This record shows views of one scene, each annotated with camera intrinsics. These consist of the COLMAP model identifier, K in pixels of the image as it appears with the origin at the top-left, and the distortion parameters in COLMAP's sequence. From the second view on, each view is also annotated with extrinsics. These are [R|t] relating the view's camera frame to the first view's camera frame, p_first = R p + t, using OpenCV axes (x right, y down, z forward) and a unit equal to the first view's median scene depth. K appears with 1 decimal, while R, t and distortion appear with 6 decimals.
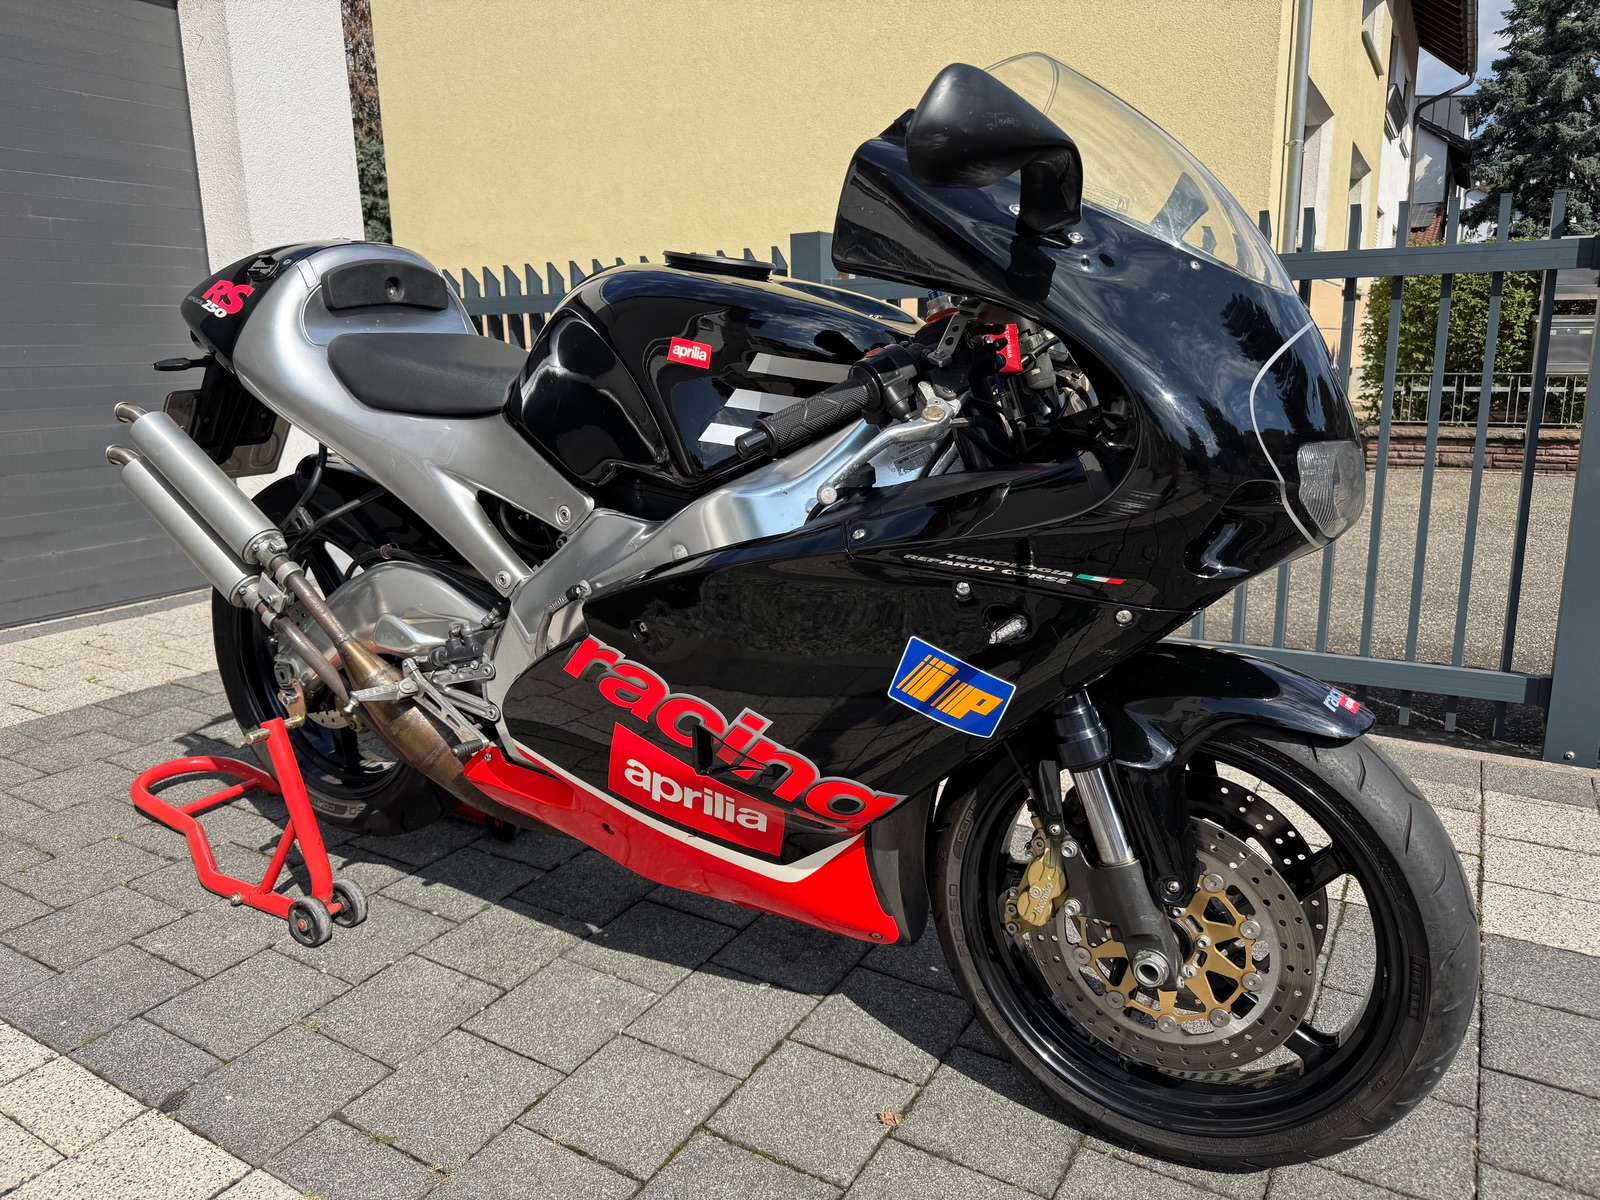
lens RADIAL K [[1131.1, 0, 794.6], [0, 1131.1, 597.0], [0, 0, 1]] dist [0.060167, -0.007822]
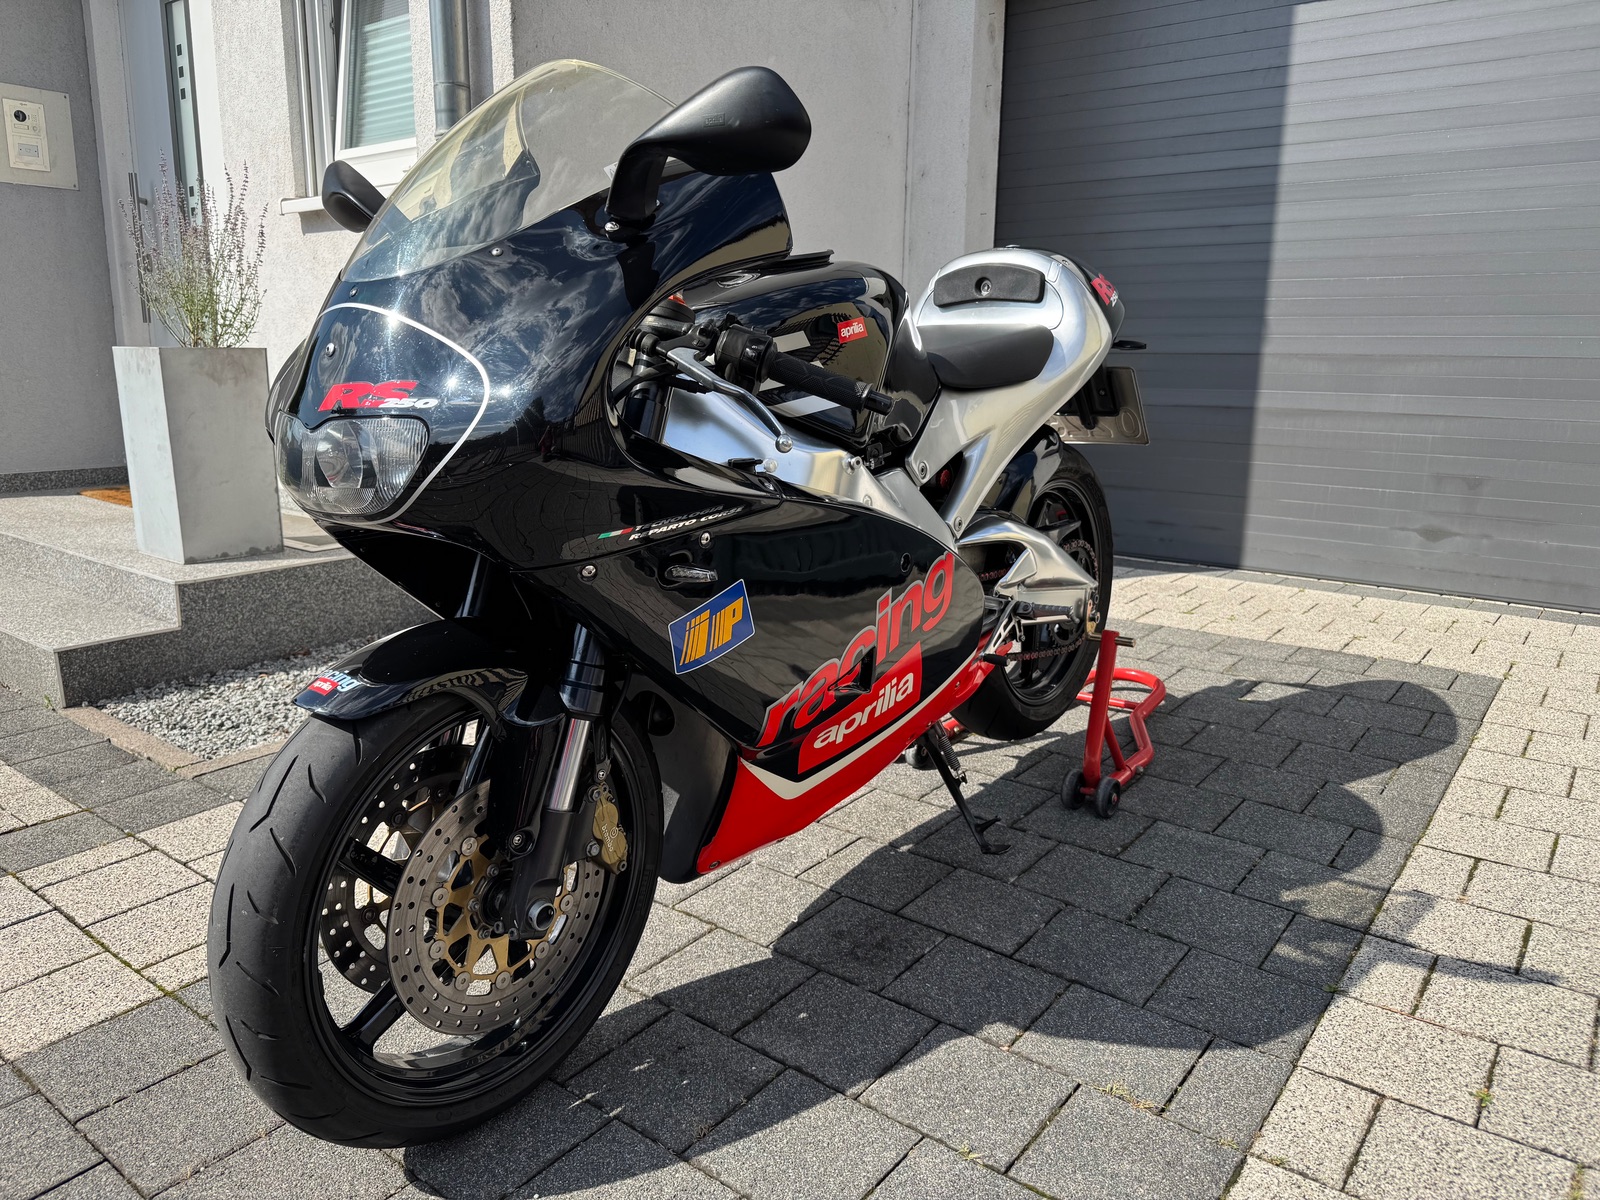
lens RADIAL K [[1131.1, 0, 798.6], [0, 1131.1, 596.8], [0, 0, 1]] dist [0.060167, -0.007822]
pose [[-0.129171, 0.225361, -0.965675, 0.983691], [-0.223611, 0.942130, 0.249777, -0.228722], [0.966081, 0.248200, -0.071302, 1.036095]]
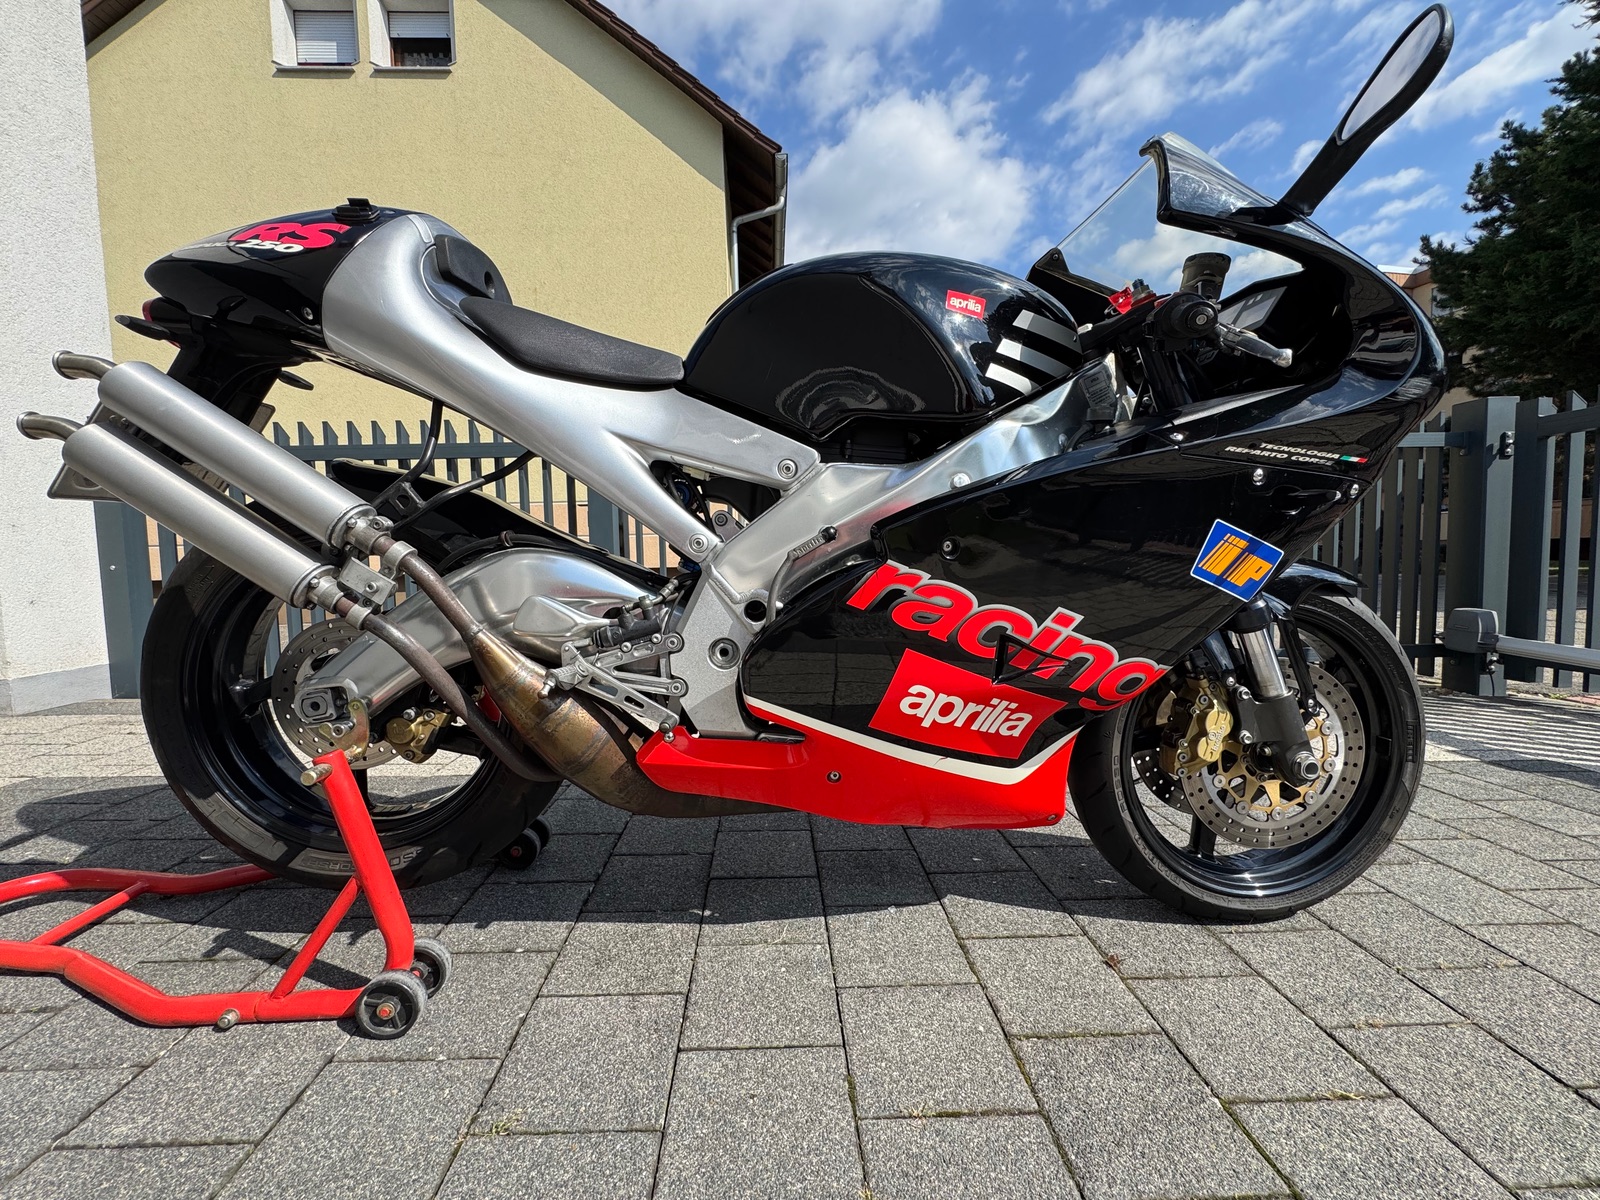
lens RADIAL K [[631.1, 0, 800.6], [0, 631.1, 597.4], [0, 0, 1]] dist [0.008885, 0.001016]
pose [[0.839372, -0.034014, 0.542493, -0.454535], [0.121803, 0.984429, -0.126738, 0.104732], [-0.529735, 0.172458, 0.830445, 0.477549]]
